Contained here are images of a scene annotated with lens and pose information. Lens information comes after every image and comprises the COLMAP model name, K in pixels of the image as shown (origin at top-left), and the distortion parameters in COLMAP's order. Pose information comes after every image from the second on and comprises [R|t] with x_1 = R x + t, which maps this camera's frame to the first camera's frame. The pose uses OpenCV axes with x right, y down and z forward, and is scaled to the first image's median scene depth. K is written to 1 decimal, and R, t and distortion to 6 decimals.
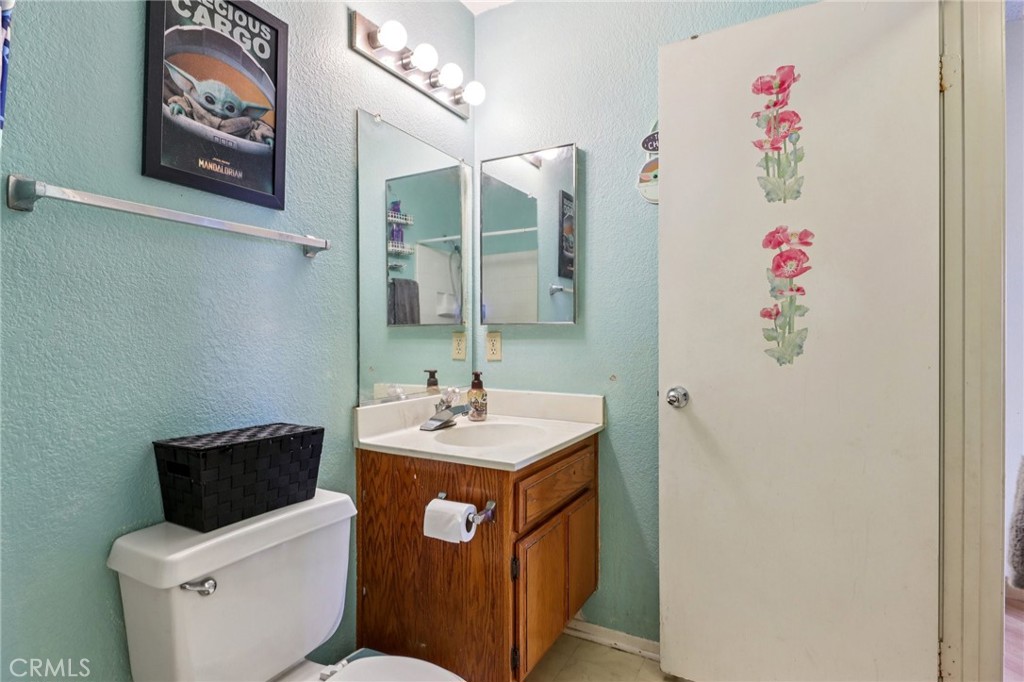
lens RADIAL K [[519.3, 0, 512.3], [0, 519.3, 335.4], [0, 0, 1]] dist [0.013040, -0.003693]
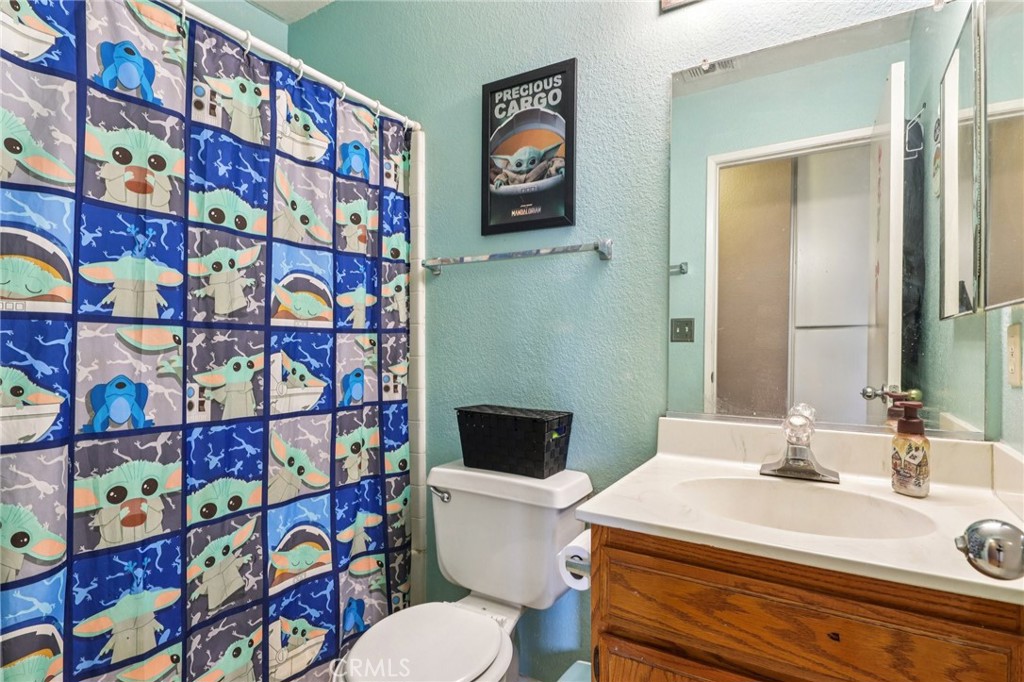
lens RADIAL K [[519.3, 0, 510.6], [0, 519.3, 344.2], [0, 0, 1]] dist [0.013040, -0.003693]
pose [[-0.029420, 0.001879, -0.999565, 0.749817], [0.000165, 0.999998, 0.001875, 0.017420], [0.999567, -0.000109, -0.029420, 0.970747]]
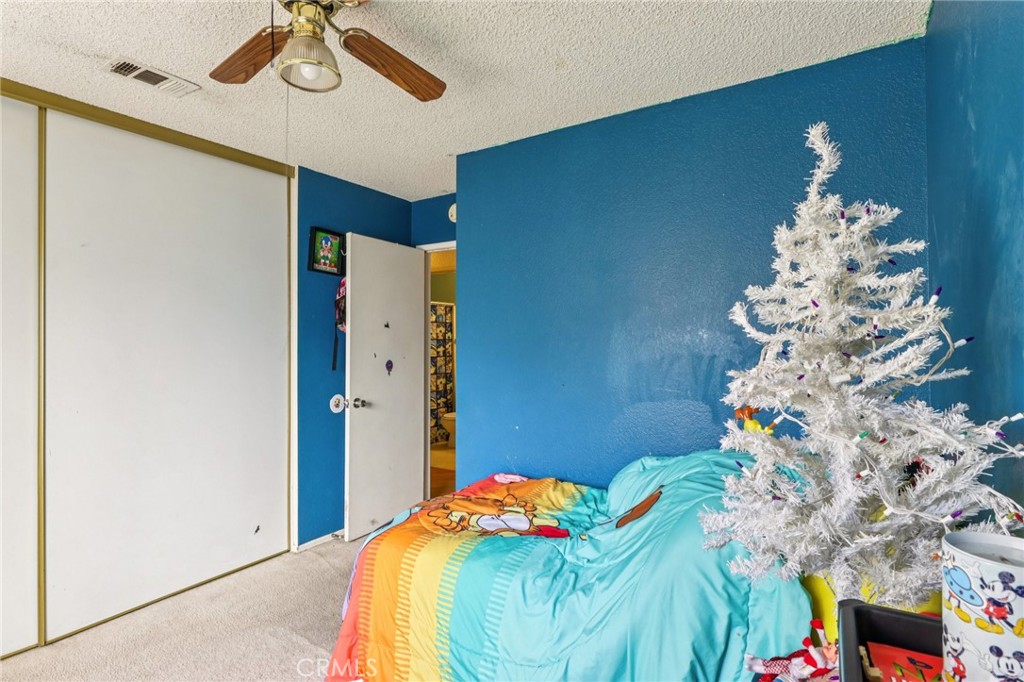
lens RADIAL K [[519.3, 0, 513.6], [0, 519.3, 342.2], [0, 0, 1]] dist [0.013040, -0.003693]
pose [[-0.051681, -0.003355, -0.998658, 4.972951], [0.004805, 0.999982, -0.003608, -0.139563], [0.998652, -0.004985, -0.051664, 1.620898]]
